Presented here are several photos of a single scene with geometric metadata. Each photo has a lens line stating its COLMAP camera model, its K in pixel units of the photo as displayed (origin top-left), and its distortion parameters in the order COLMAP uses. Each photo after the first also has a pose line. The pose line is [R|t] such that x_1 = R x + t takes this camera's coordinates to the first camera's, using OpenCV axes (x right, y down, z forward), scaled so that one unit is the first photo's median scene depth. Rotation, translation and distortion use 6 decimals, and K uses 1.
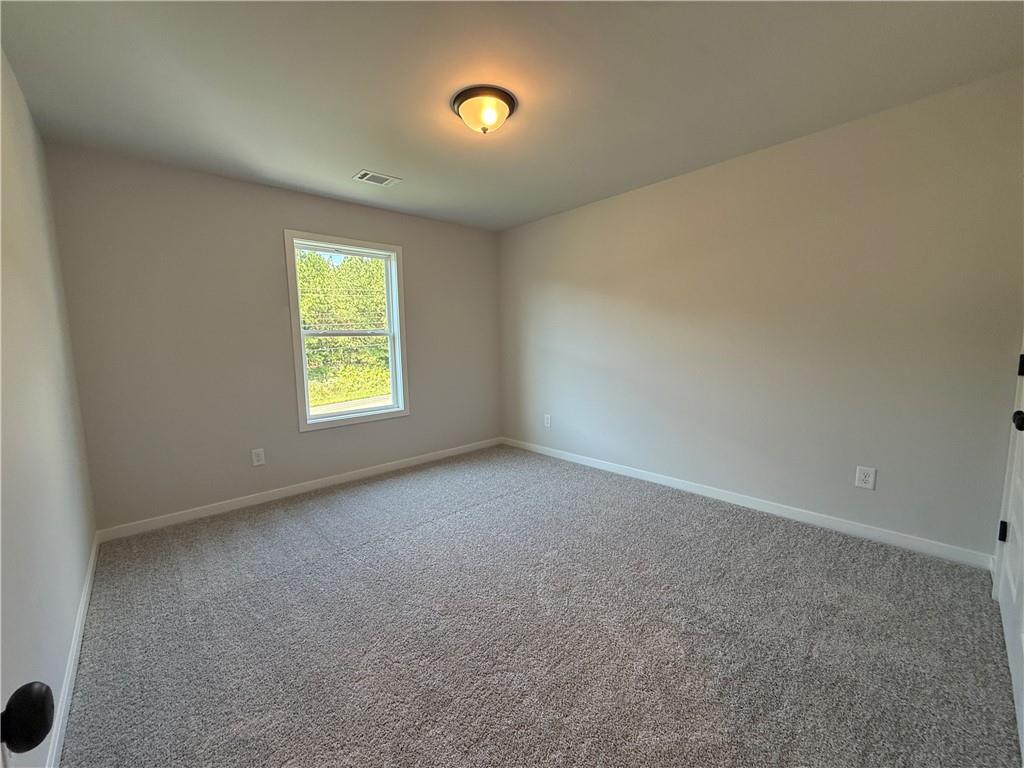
lens RADIAL K [[407.7, 0, 508.4], [0, 407.7, 384.3], [0, 0, 1]] dist [-0.000489, 0.000284]
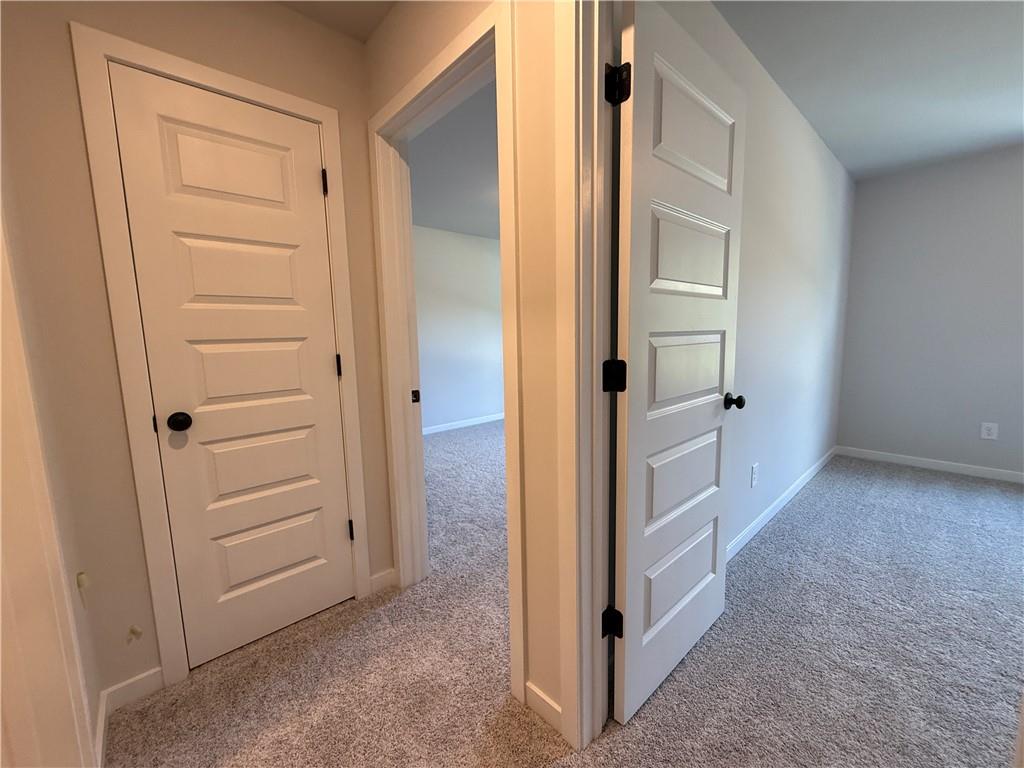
lens RADIAL K [[407.7, 0, 507.6], [0, 407.7, 377.2], [0, 0, 1]] dist [-0.000489, 0.000284]
pose [[-0.012124, 0.133862, -0.990926, 0.410027], [-0.097078, 0.986160, 0.134406, 0.035811], [0.995203, 0.097826, 0.001039, -0.193627]]
